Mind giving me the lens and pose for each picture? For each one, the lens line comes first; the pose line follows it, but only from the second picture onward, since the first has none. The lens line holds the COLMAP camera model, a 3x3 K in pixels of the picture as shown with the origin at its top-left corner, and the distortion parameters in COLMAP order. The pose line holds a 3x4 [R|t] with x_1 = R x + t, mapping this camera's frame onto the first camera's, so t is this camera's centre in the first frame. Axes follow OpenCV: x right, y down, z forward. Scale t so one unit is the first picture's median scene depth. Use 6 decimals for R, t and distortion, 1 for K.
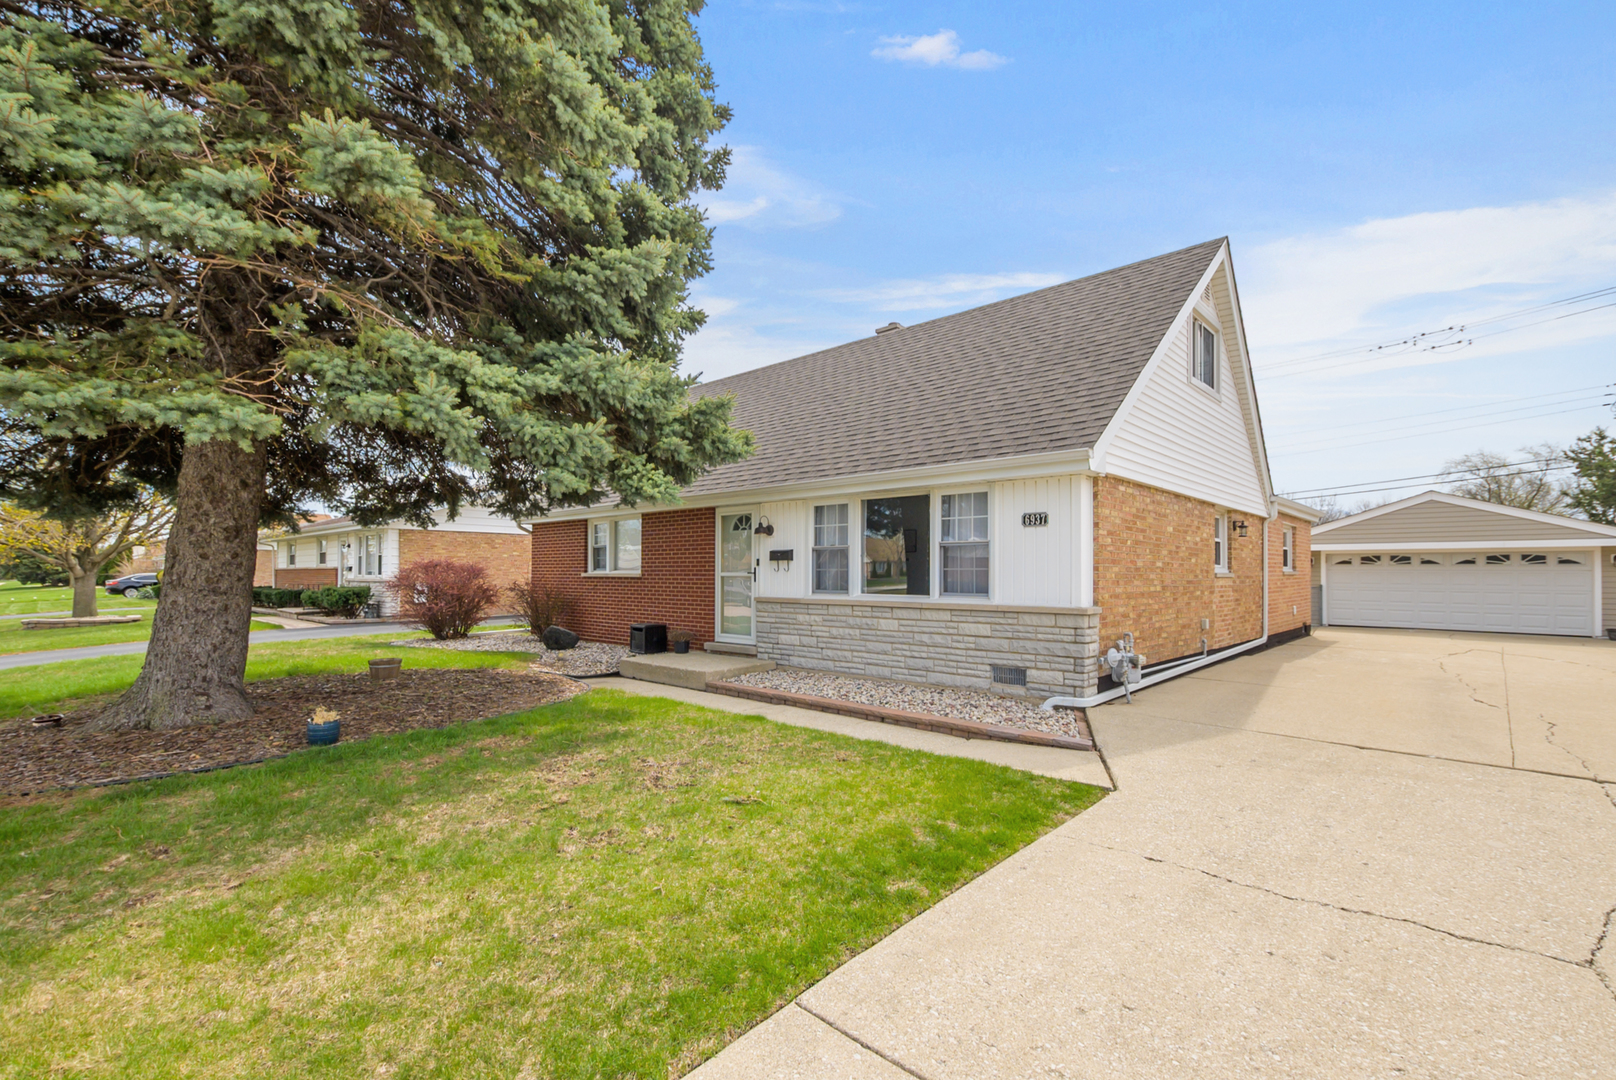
lens RADIAL K [[720.8, 0, 811.2], [0, 720.8, 531.9], [0, 0, 1]] dist [0.003127, -0.001020]
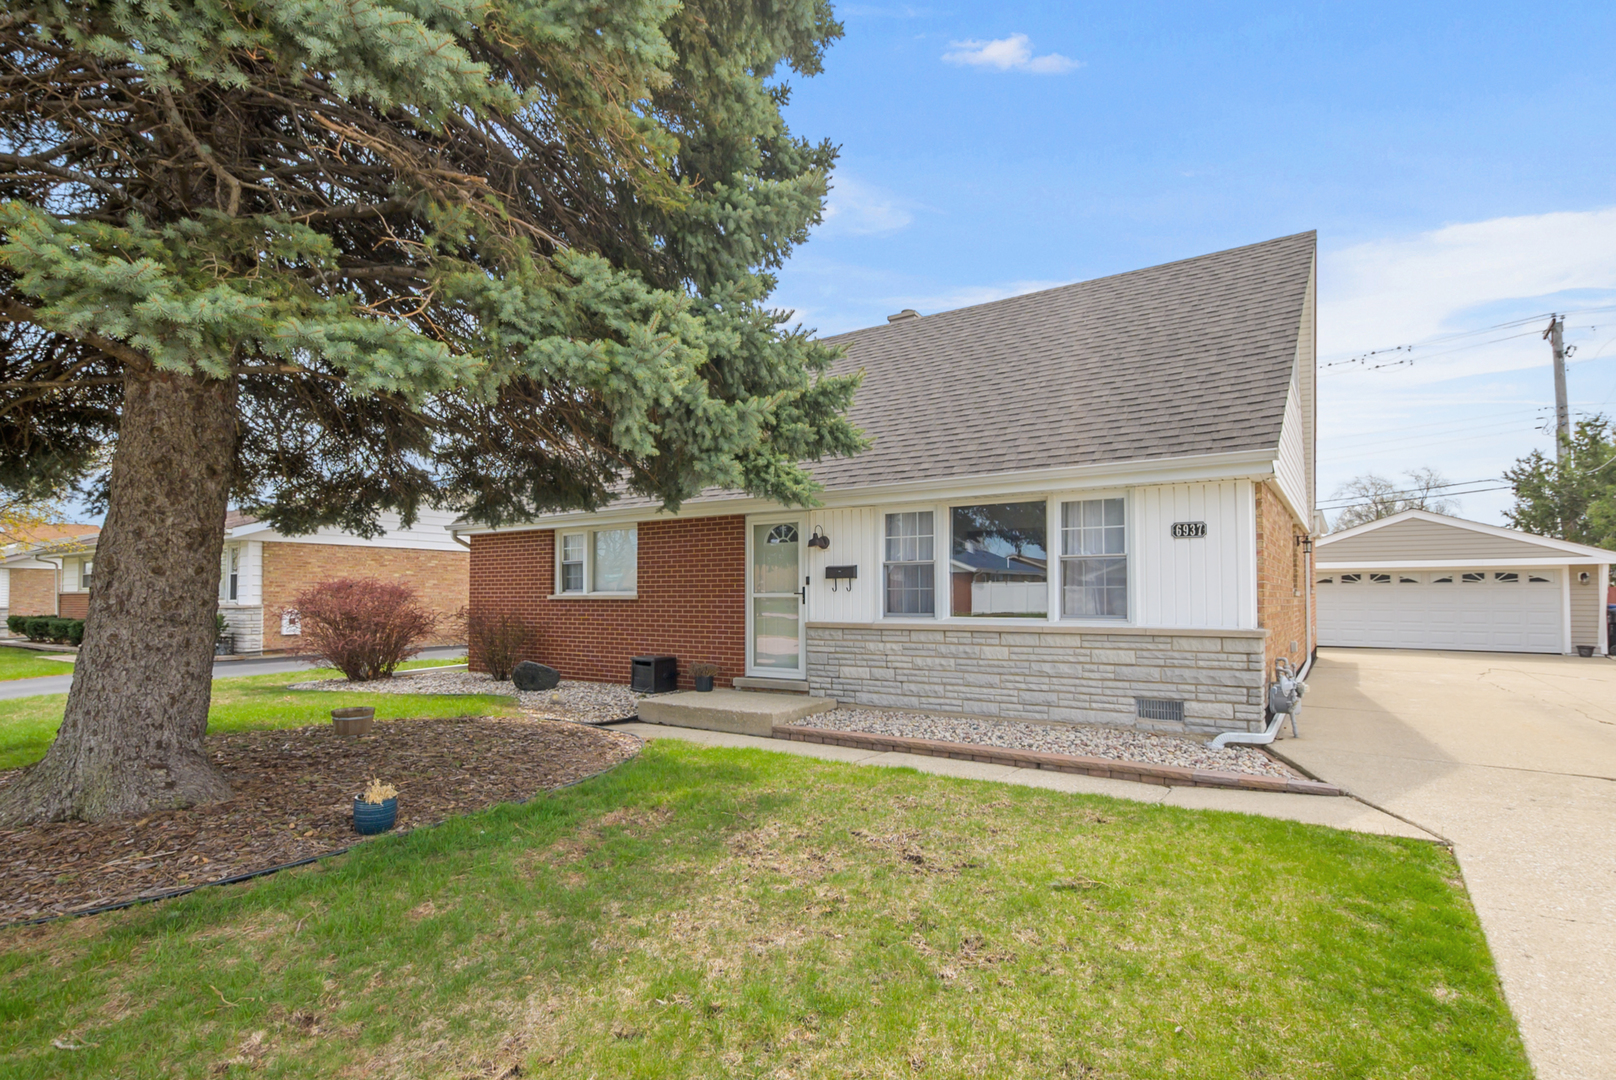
lens RADIAL K [[795.9, 0, 808.0], [0, 795.9, 540.0], [0, 0, 1]] dist [0.002472, -0.000417]
pose [[0.988158, 0.006295, 0.153307, -0.282597], [-0.004302, 0.999902, -0.013325, 0.009398], [-0.153376, 0.012508, 0.988089, 0.109720]]
